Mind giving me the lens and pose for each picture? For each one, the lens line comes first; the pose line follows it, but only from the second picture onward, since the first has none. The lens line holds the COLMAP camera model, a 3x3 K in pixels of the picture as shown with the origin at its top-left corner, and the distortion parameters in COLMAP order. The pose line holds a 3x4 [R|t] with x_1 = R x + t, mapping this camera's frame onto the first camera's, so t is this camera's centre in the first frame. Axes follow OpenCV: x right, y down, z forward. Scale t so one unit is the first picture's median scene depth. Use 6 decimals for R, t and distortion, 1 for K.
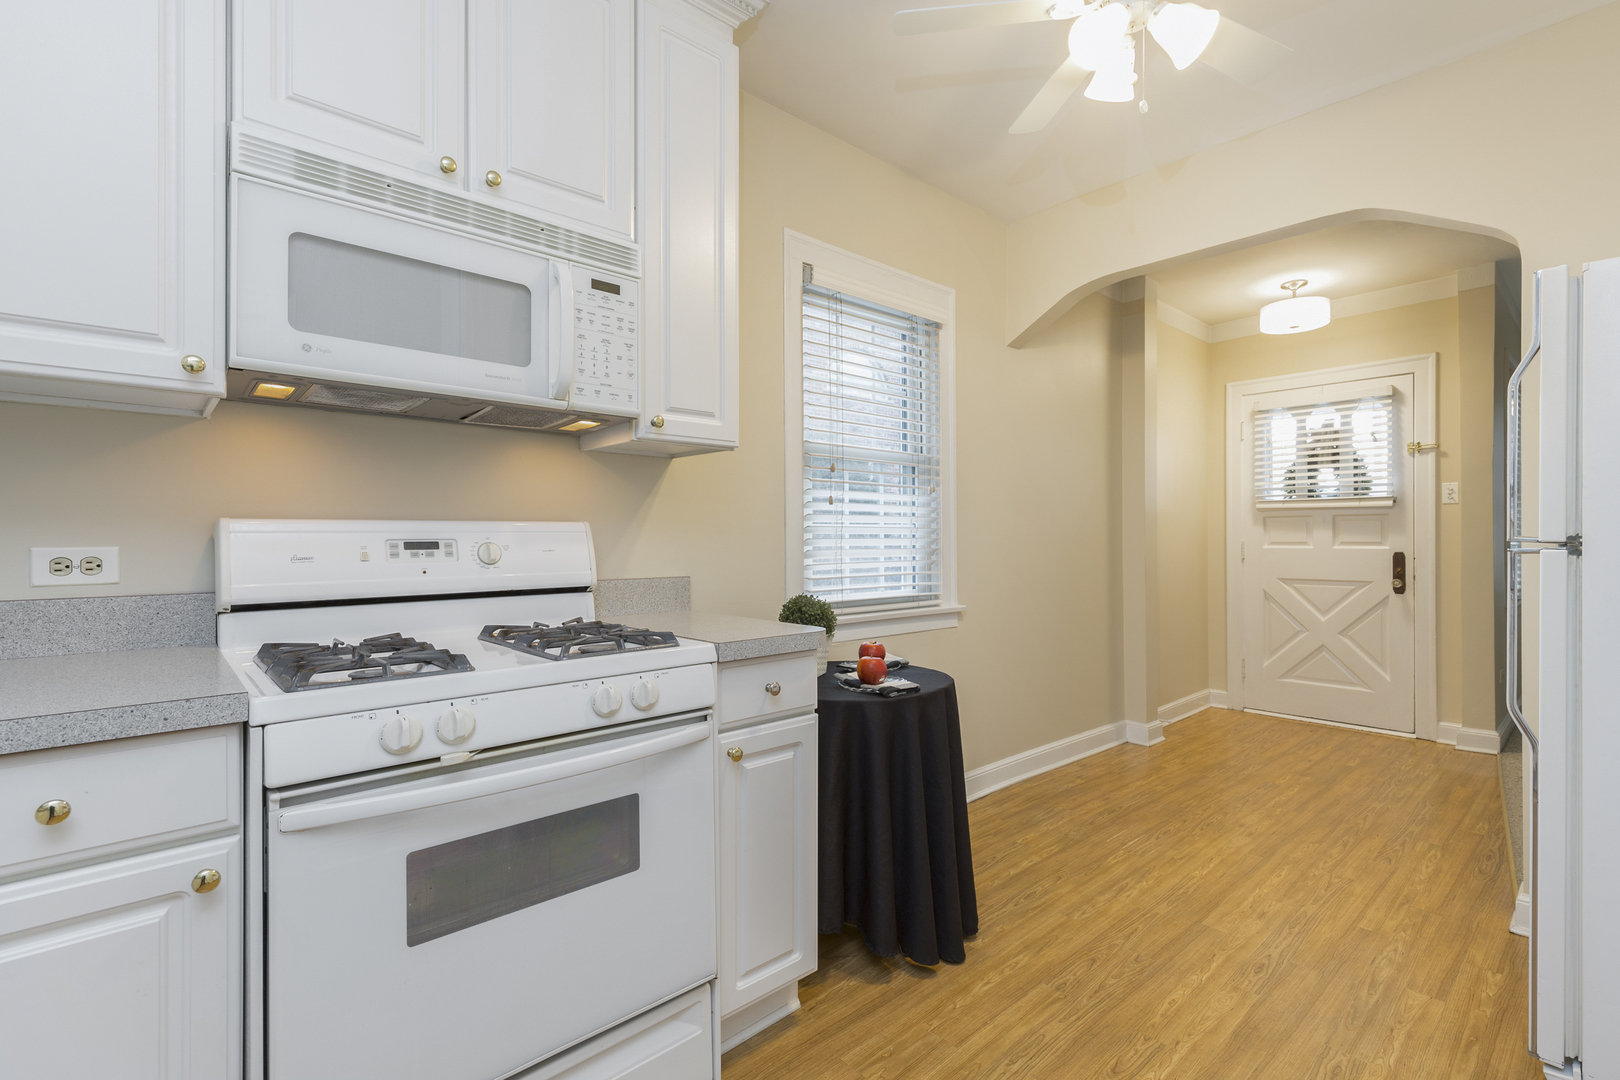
lens RADIAL K [[728.7, 0, 813.8], [0, 728.7, 542.4], [0, 0, 1]] dist [0.009440, -0.001173]
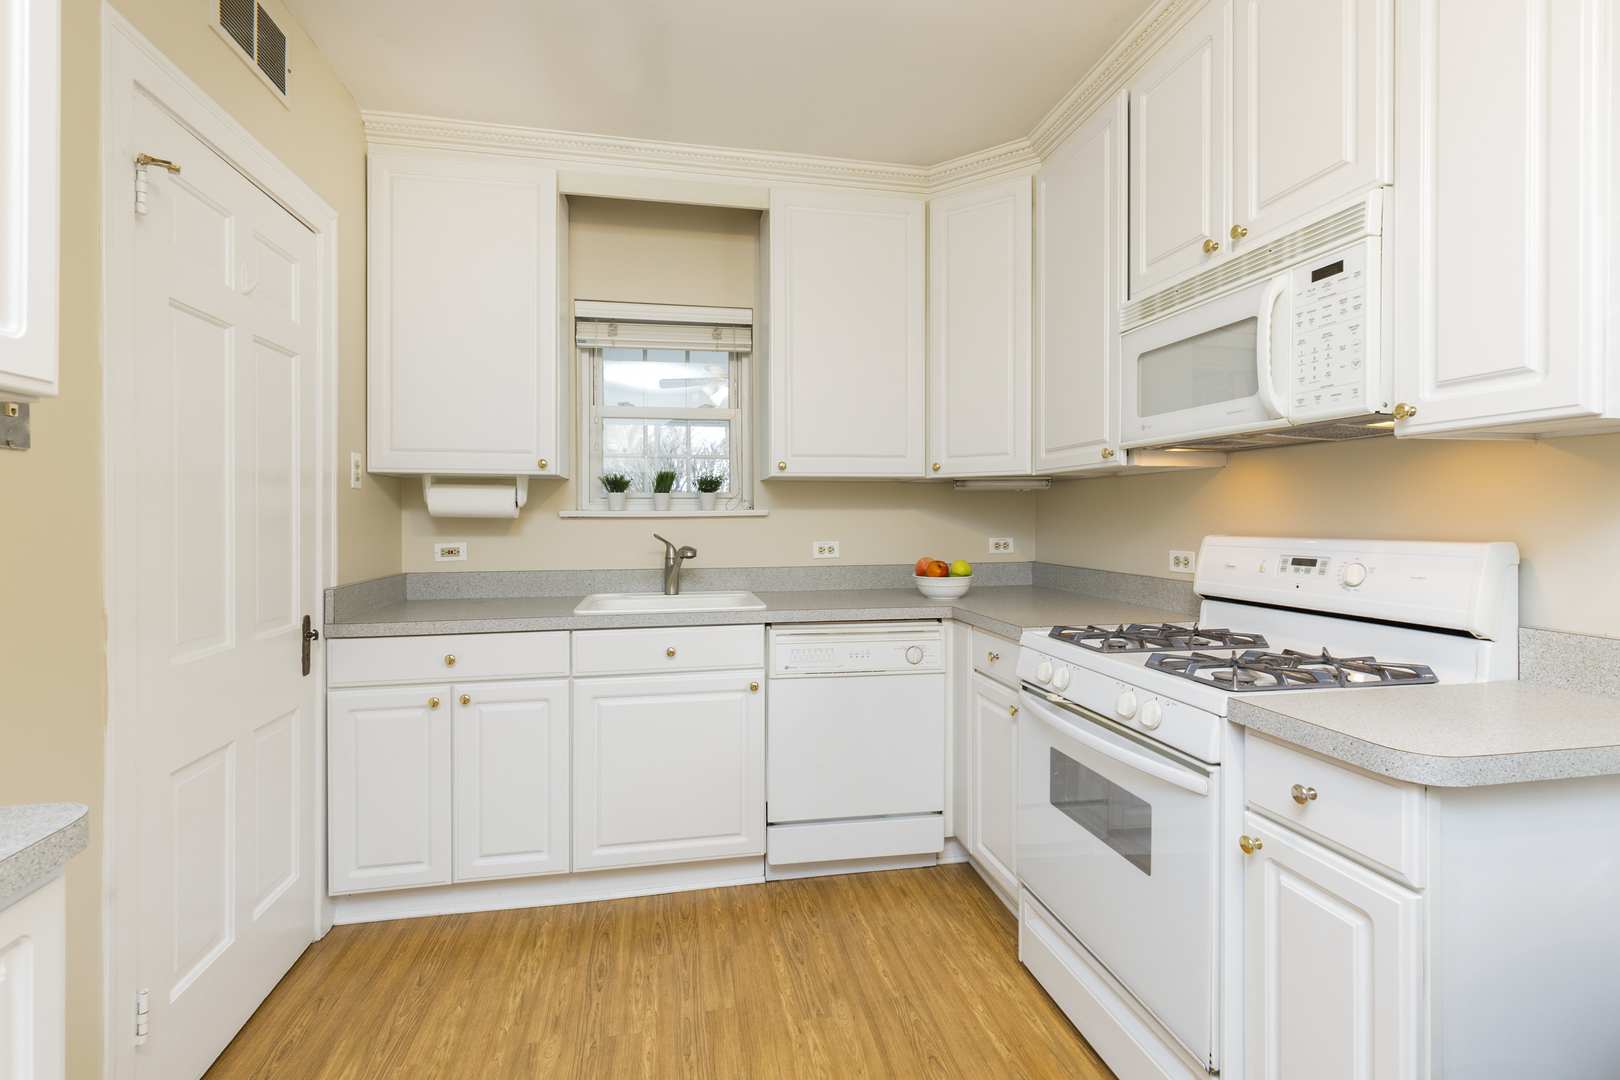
lens RADIAL K [[728.7, 0, 796.0], [0, 728.7, 519.2], [0, 0, 1]] dist [0.009440, -0.001173]
pose [[-0.516823, 0.006877, -0.856065, 0.779678], [0.000798, 0.999971, 0.007551, -0.068261], [0.856092, 0.003219, -0.516813, 0.922506]]
